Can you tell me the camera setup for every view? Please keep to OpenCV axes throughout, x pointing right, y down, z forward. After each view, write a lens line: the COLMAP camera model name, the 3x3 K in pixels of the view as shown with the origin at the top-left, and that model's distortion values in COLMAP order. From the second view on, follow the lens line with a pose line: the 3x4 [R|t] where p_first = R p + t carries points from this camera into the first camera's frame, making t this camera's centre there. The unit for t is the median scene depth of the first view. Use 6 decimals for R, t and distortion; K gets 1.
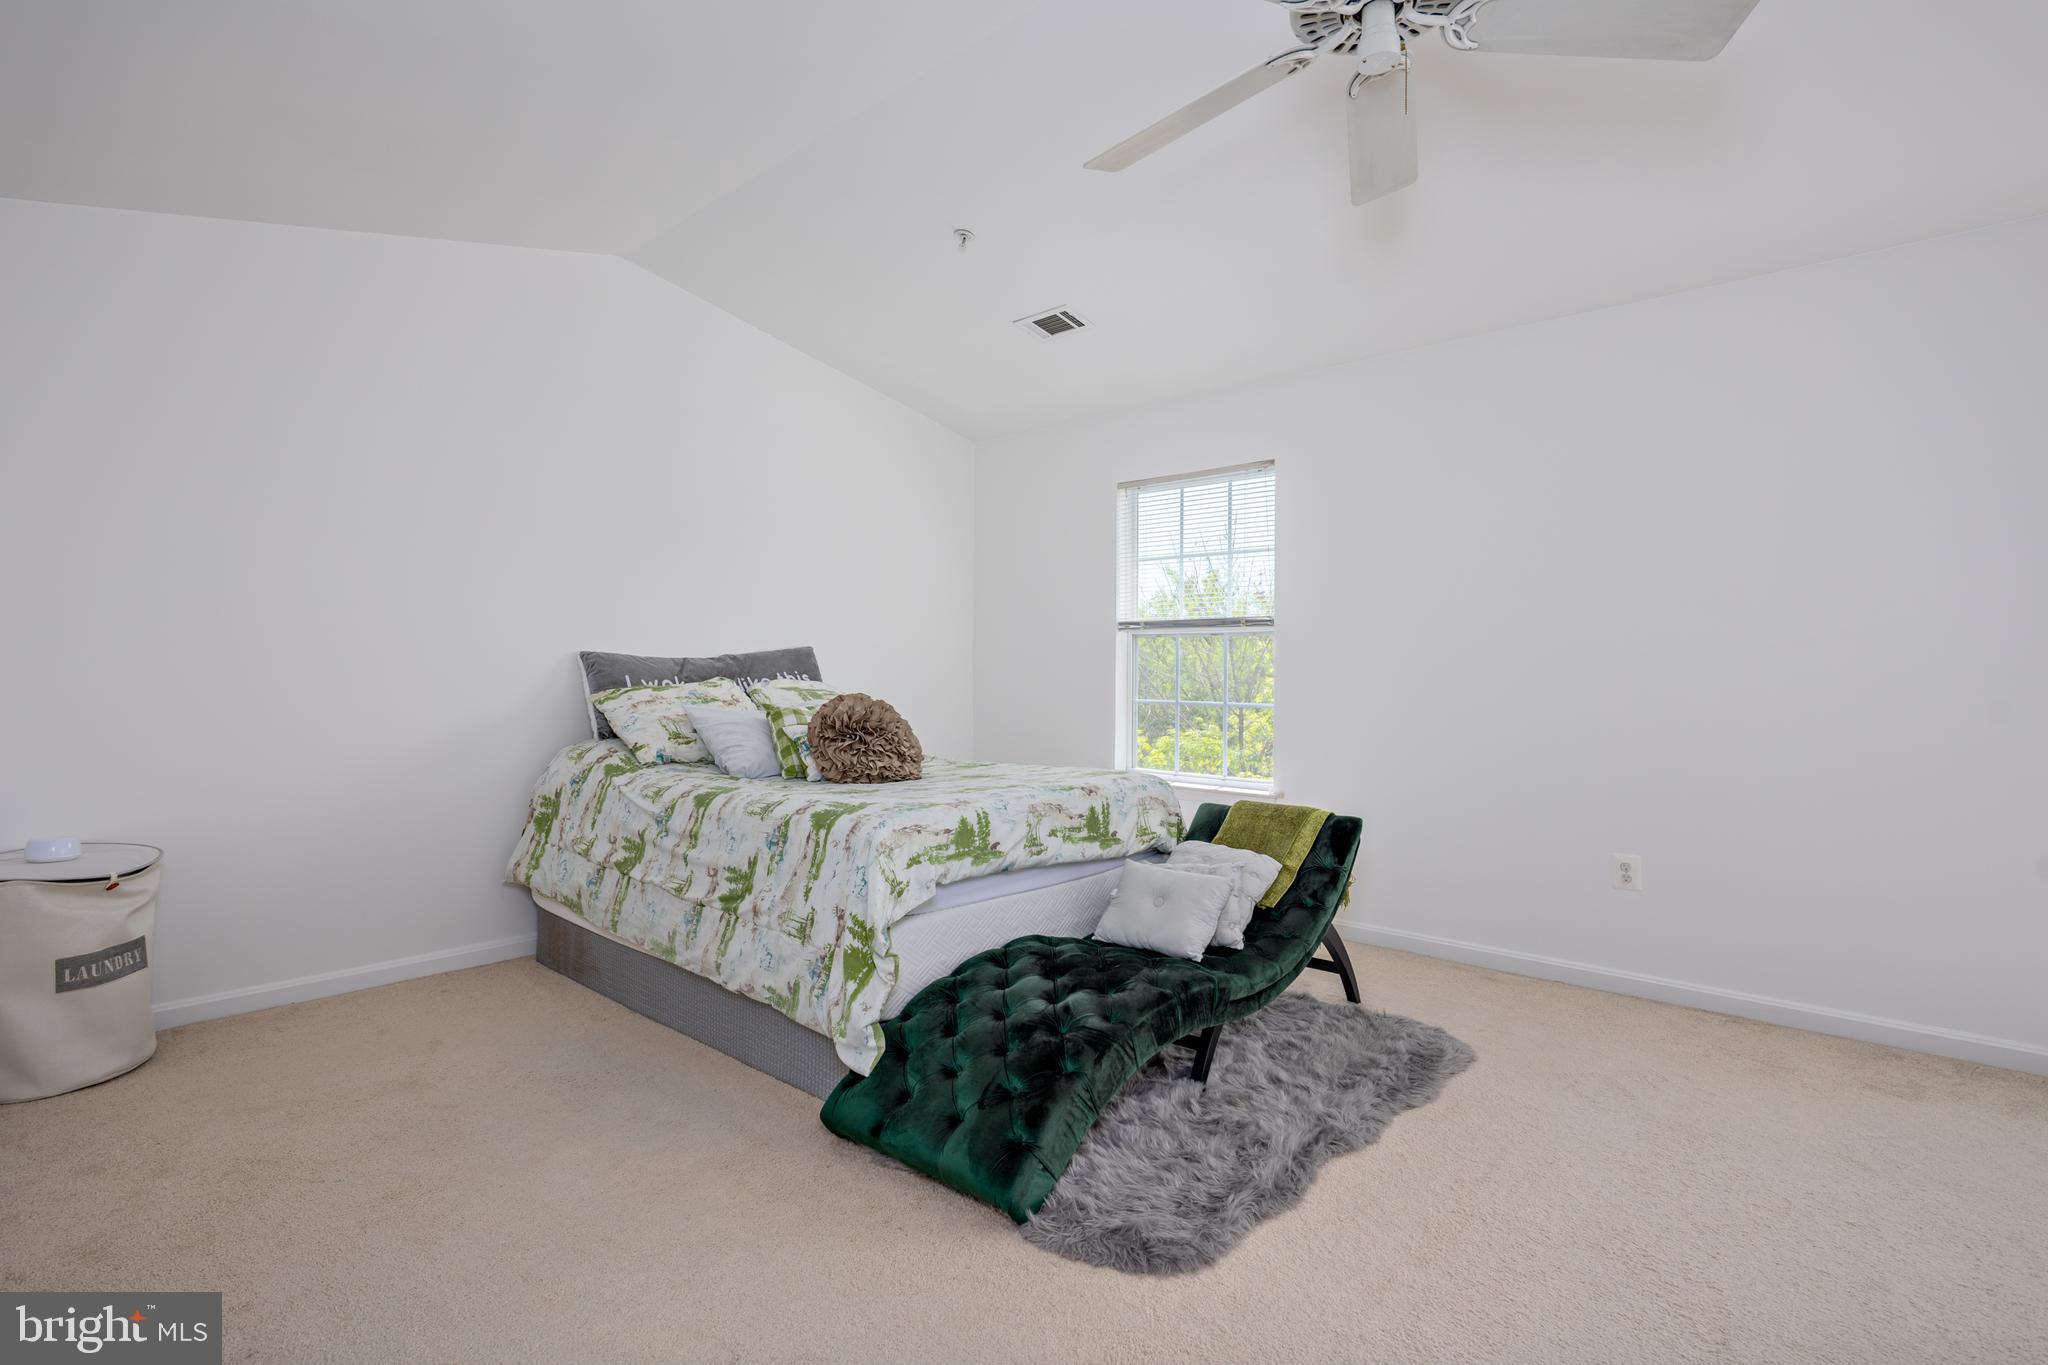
lens RADIAL K [[1018.2, 0, 1025.8], [0, 1018.2, 679.7], [0, 0, 1]] dist [-0.001211, -0.000373]
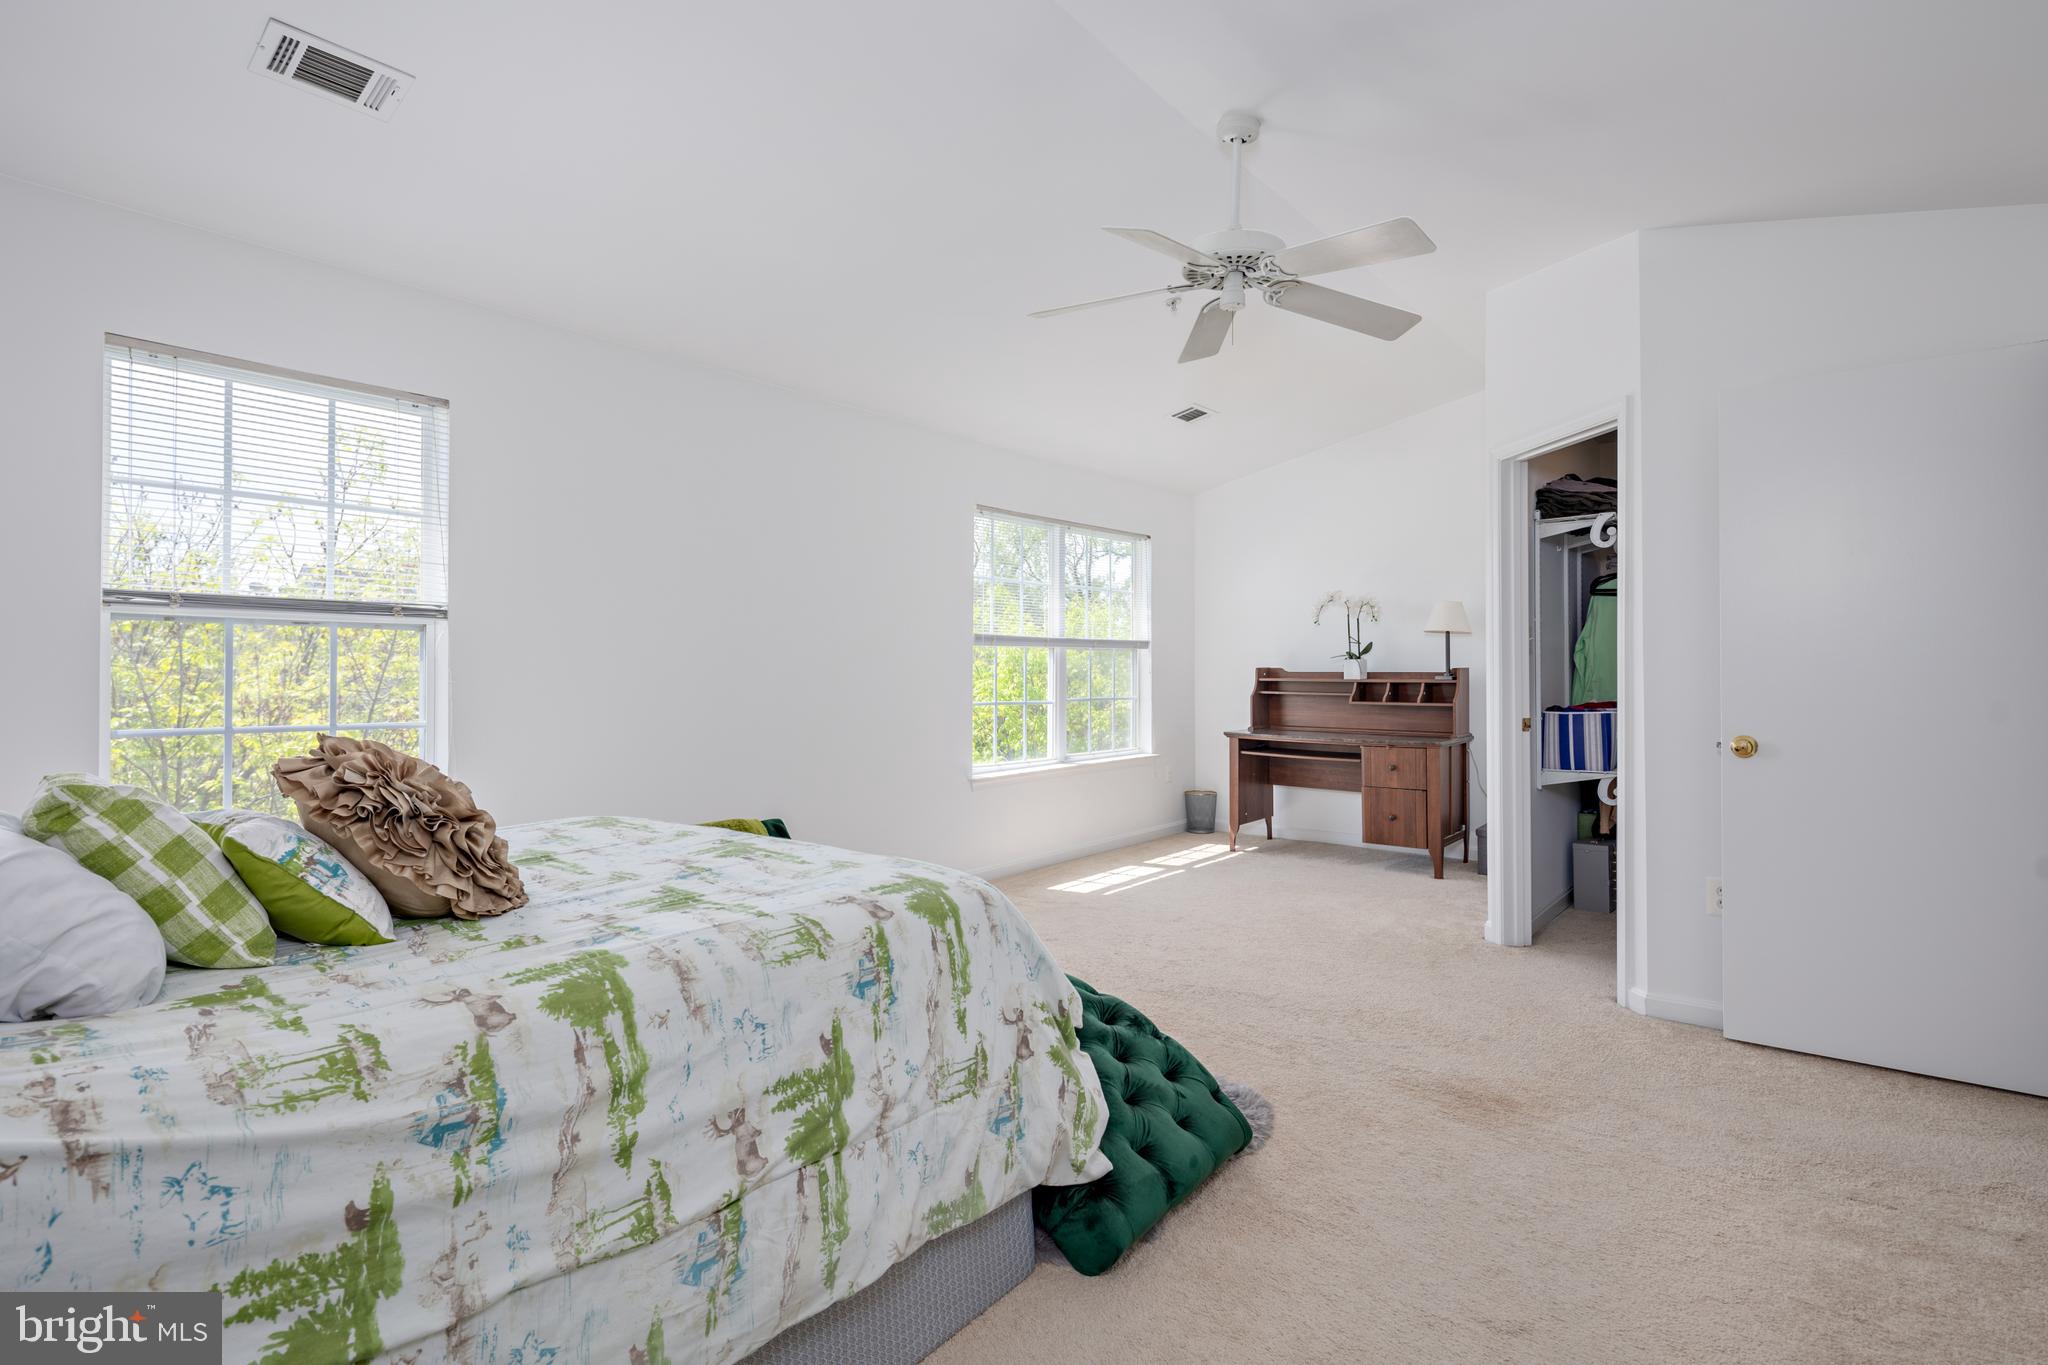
lens RADIAL K [[1018.2, 0, 1023.1], [0, 1018.2, 671.7], [0, 0, 1]] dist [-0.001211, -0.000373]
pose [[-0.081216, 0.000004, 0.996697, -0.792235], [0.011278, 0.999936, 0.000915, -0.013239], [-0.996633, 0.011315, -0.081211, 0.921052]]
